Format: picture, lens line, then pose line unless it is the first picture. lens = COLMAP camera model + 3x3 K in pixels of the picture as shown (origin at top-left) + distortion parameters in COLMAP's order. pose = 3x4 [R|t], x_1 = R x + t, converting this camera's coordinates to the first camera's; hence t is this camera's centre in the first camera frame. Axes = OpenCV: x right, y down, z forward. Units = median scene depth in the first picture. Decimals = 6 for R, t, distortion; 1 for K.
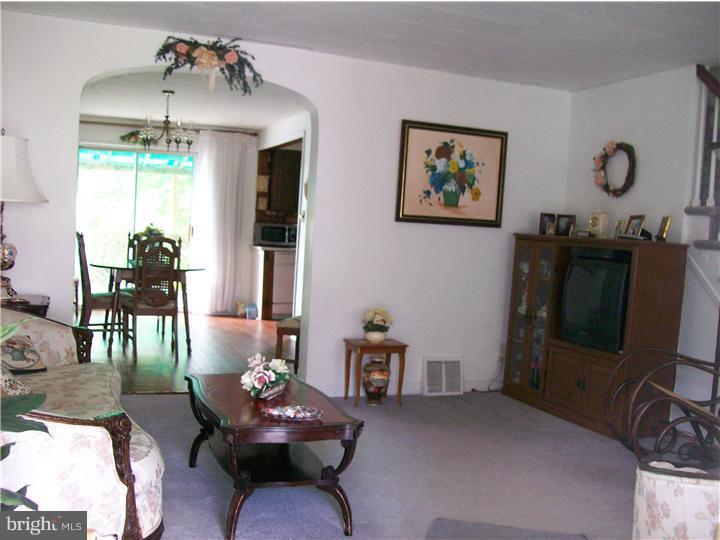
lens RADIAL K [[769.0, 0, 358.9], [0, 769.0, 272.2], [0, 0, 1]] dist [-0.130596, 0.000000]
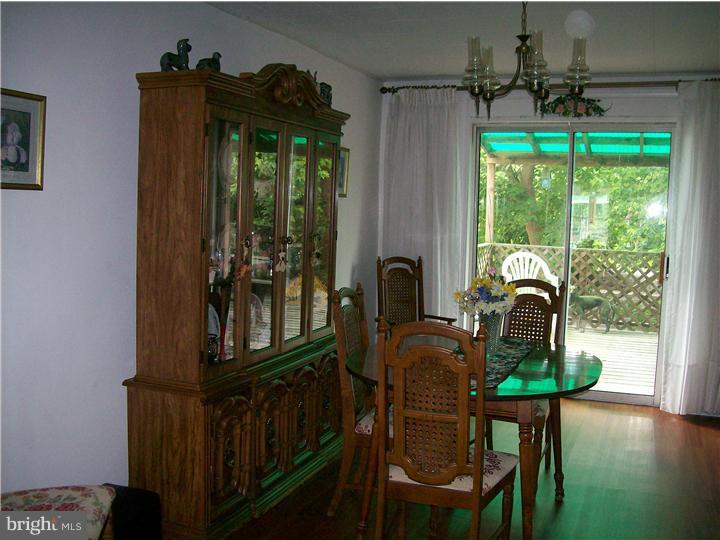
lens RADIAL K [[769.0, 0, 359.0], [0, 769.0, 271.6], [0, 0, 1]] dist [-0.130596, 0.000000]
pose [[0.735950, 0.026522, -0.676516, -0.012985], [-0.025871, 0.999604, 0.011044, -0.050589], [0.676542, 0.009374, 0.736345, 0.448665]]
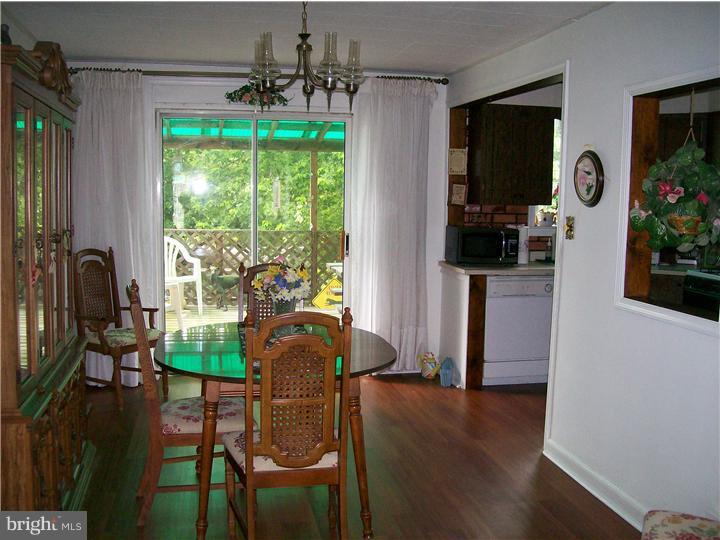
lens RADIAL K [[769.0, 0, 362.0], [0, 769.0, 272.0], [0, 0, 1]] dist [-0.130596, 0.000000]
pose [[0.985595, -0.020750, -0.167844, -0.104266], [0.027732, 0.998840, 0.039358, -0.055442], [0.166833, -0.043446, 0.985027, 0.393904]]
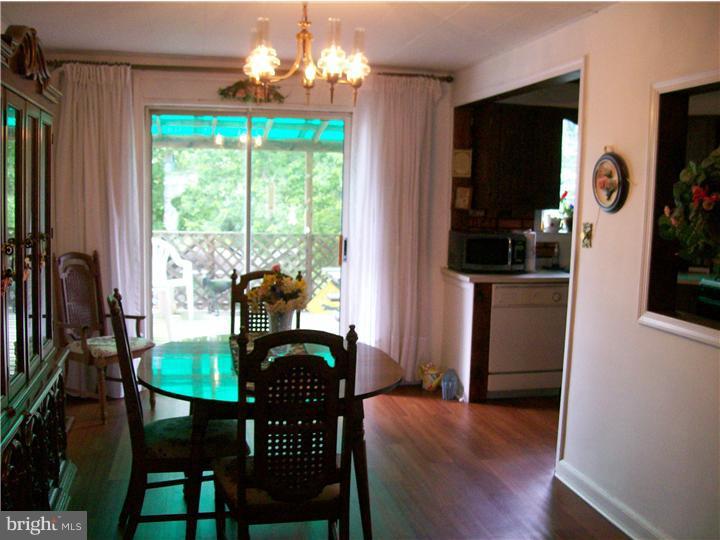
lens RADIAL K [[769.0, 0, 363.9], [0, 769.0, 269.5], [0, 0, 1]] dist [-0.130596, 0.000000]
pose [[0.987775, -0.014207, -0.155236, -0.114285], [0.019730, 0.999224, 0.034094, -0.058118], [0.154631, -0.036740, 0.987289, 0.423151]]
